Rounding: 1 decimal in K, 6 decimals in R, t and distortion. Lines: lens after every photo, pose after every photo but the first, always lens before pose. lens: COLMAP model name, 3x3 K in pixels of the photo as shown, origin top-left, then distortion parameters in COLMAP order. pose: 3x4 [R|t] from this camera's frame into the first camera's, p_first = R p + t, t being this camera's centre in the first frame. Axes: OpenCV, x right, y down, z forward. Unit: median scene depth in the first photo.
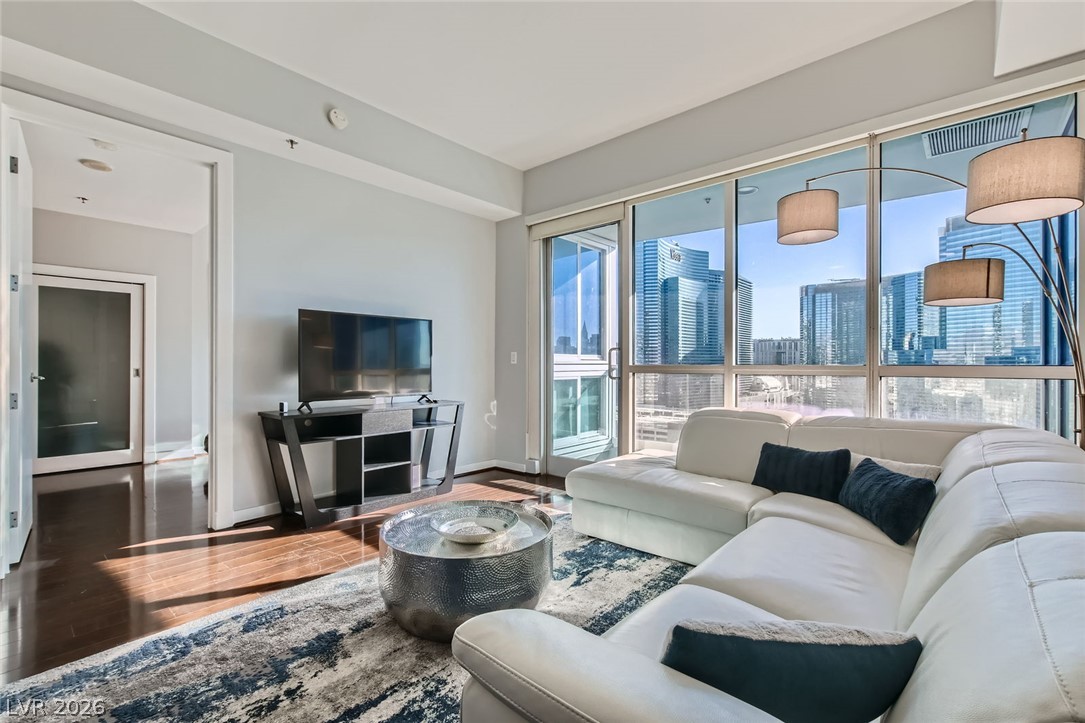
lens RADIAL K [[473.4, 0, 546.5], [0, 473.4, 363.7], [0, 0, 1]] dist [0.000990, -0.000682]
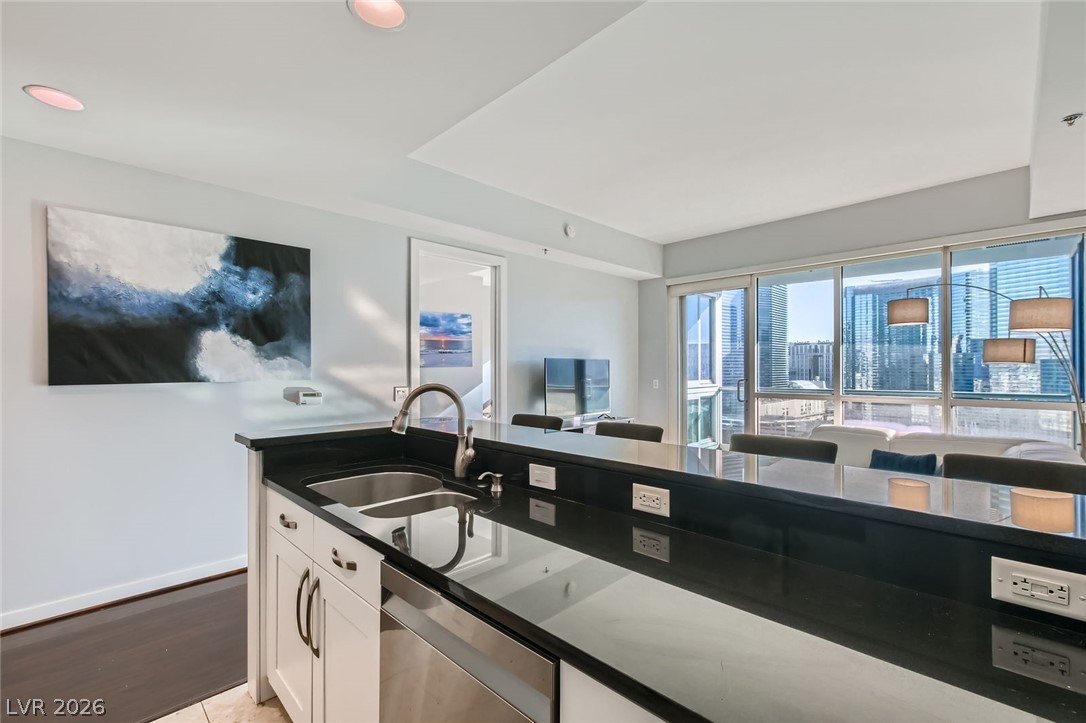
lens RADIAL K [[473.8, 0, 547.0], [0, 473.8, 363.7], [0, 0, 1]] dist [0.000990, -0.000682]
pose [[0.998249, -0.002426, -0.059109, -0.488480], [0.001913, 0.999960, -0.008728, -0.097135], [0.059127, 0.008600, 0.998213, -0.577695]]
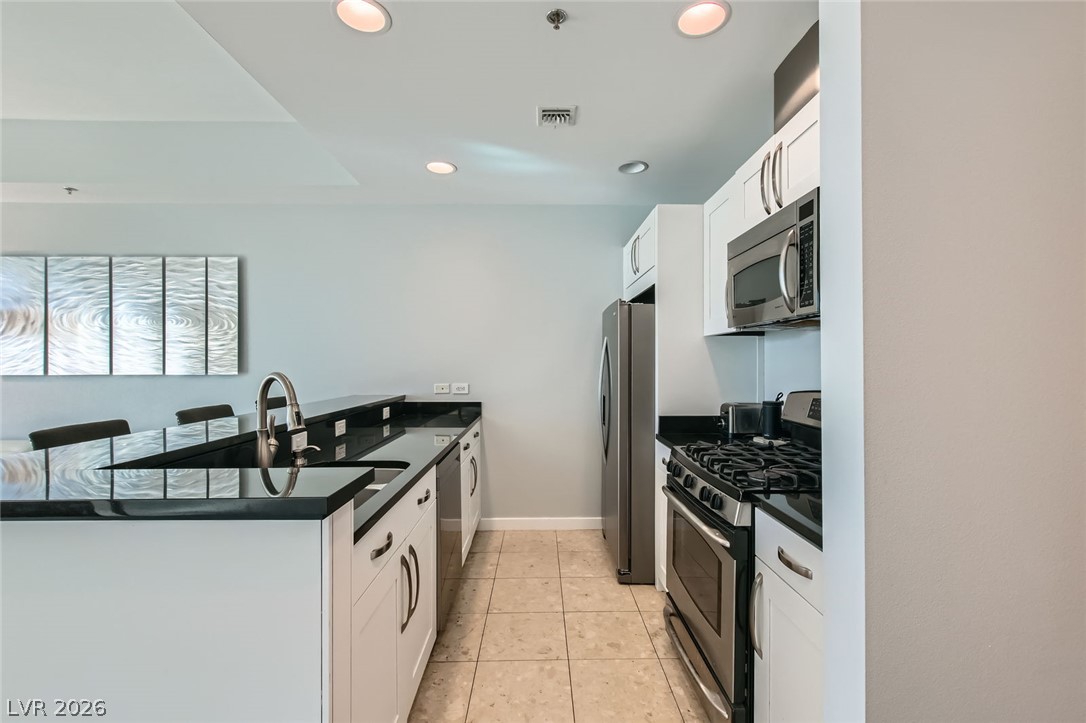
lens RADIAL K [[473.8, 0, 547.0], [0, 473.8, 363.7], [0, 0, 1]] dist [0.000990, -0.000682]
pose [[-0.673687, -0.002325, 0.739013, -1.300216], [0.000859, 0.999992, 0.003929, -0.085158], [-0.739016, 0.003282, -0.673680, 0.198887]]
